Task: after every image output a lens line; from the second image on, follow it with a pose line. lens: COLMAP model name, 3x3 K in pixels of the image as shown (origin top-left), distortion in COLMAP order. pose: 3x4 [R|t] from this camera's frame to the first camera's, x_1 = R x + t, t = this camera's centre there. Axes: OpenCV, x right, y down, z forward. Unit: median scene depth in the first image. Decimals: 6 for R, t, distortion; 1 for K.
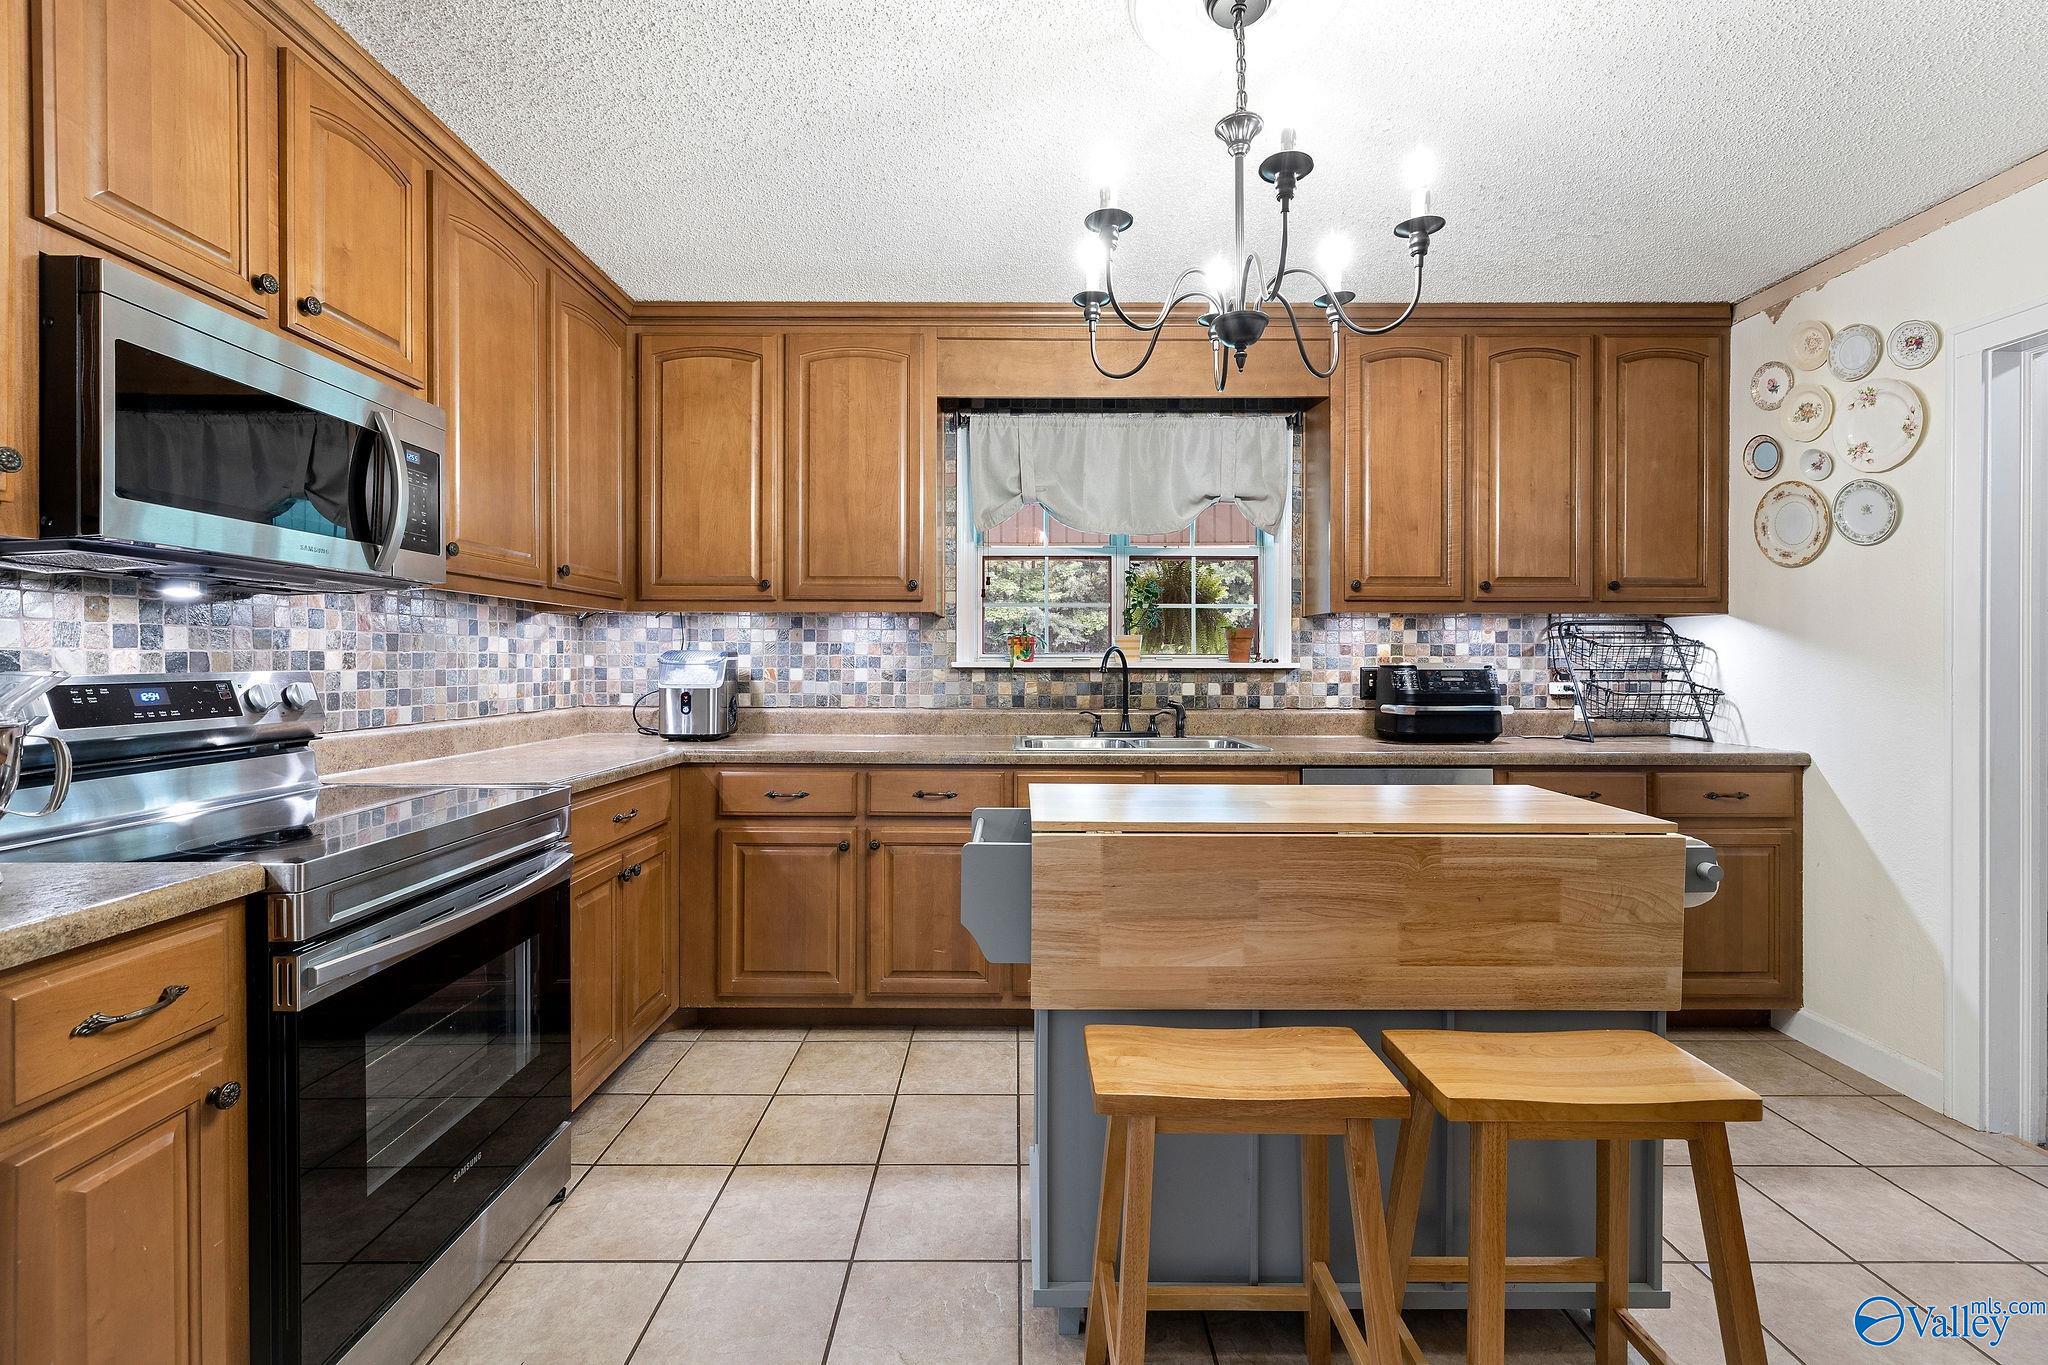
lens RADIAL K [[884.7, 0, 1019.8], [0, 884.7, 664.4], [0, 0, 1]] dist [0.001435, 0.000554]
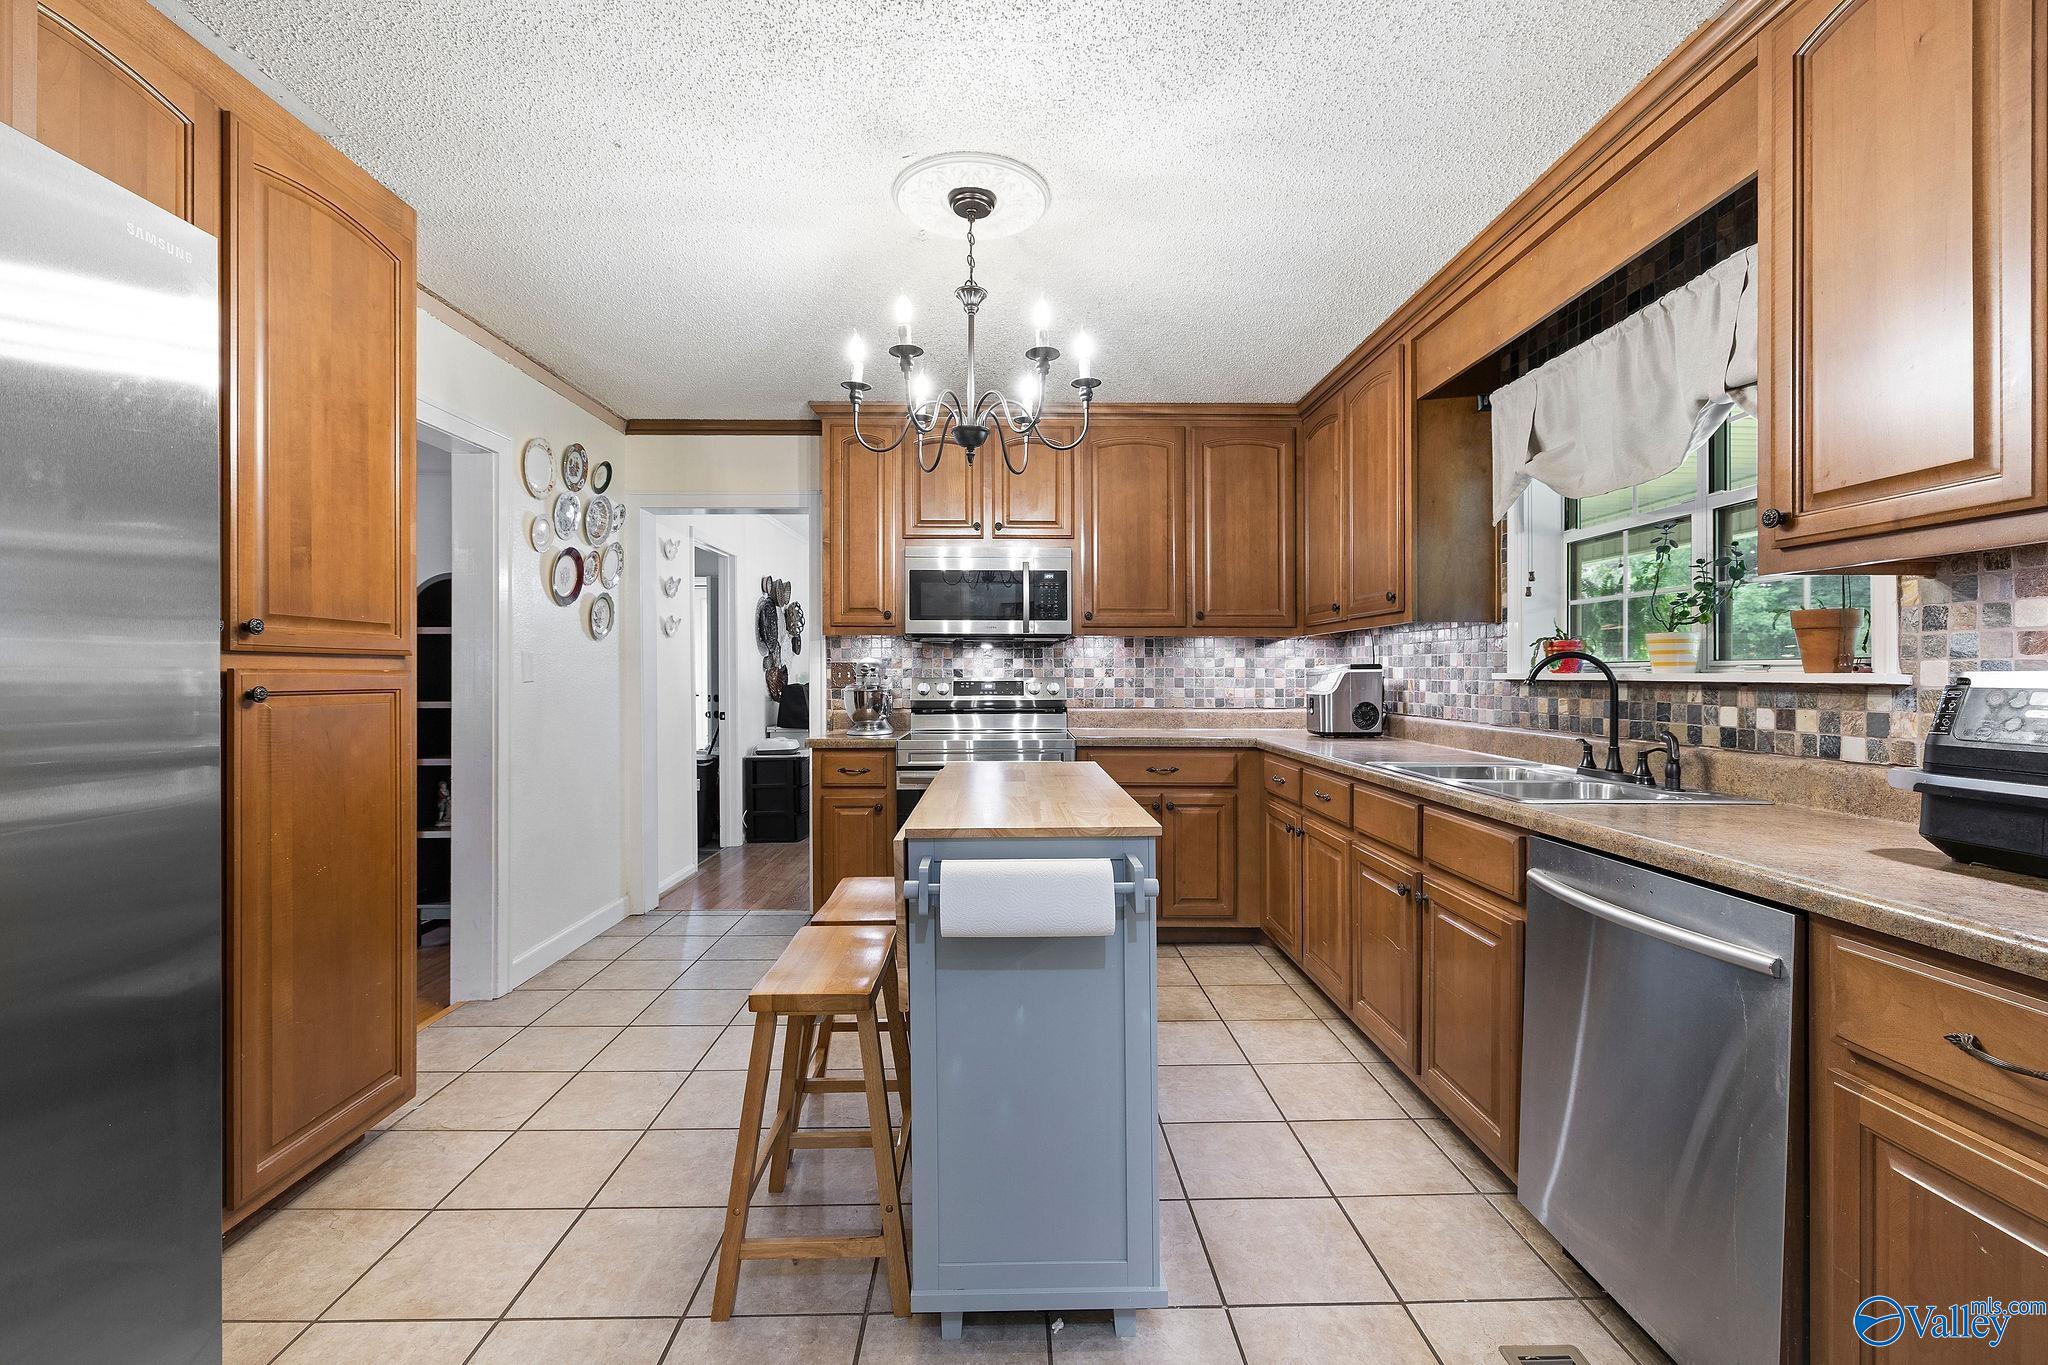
lens RADIAL K [[886.8, 0, 1024.0], [0, 886.8, 682.5], [0, 0, 1]] dist [0.000423, 0.000115]
pose [[0.014480, 0.008138, -0.999862, 0.901656], [-0.004253, 0.999958, 0.008077, 0.001730], [0.999886, 0.004136, 0.014514, 0.575241]]
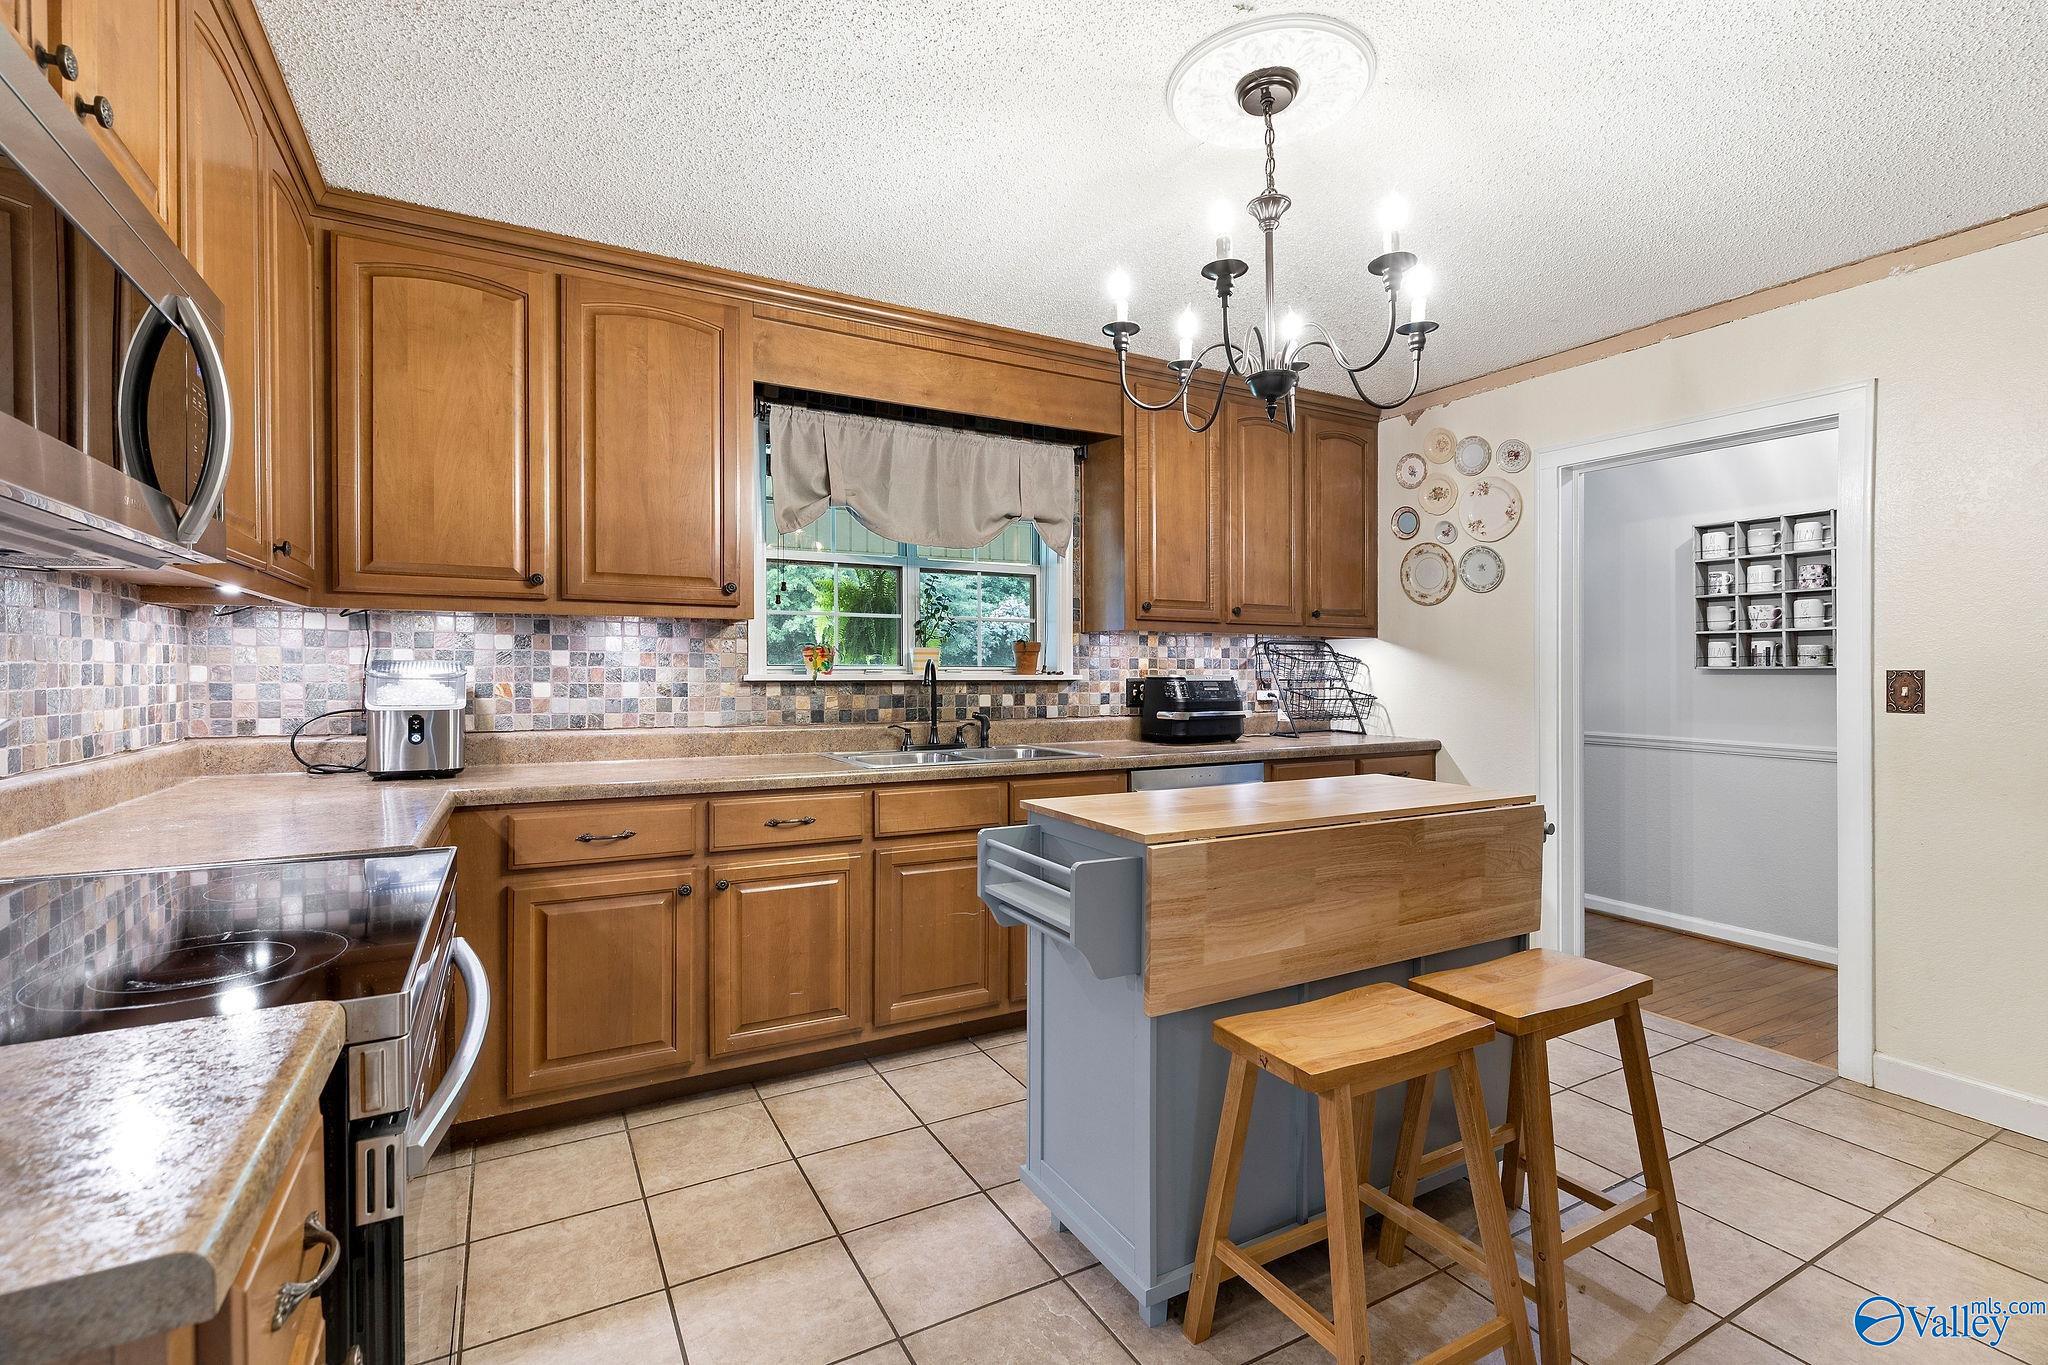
lens RADIAL K [[875.1, 0, 1071.0], [0, 875.1, 673.3], [0, 0, 1]] dist [0.001530, 0.000334]
pose [[0.879397, -0.000656, 0.476088, -0.234743], [0.000680, 1.000000, 0.000122, -0.004476], [-0.476088, 0.000216, 0.879398, 0.063500]]
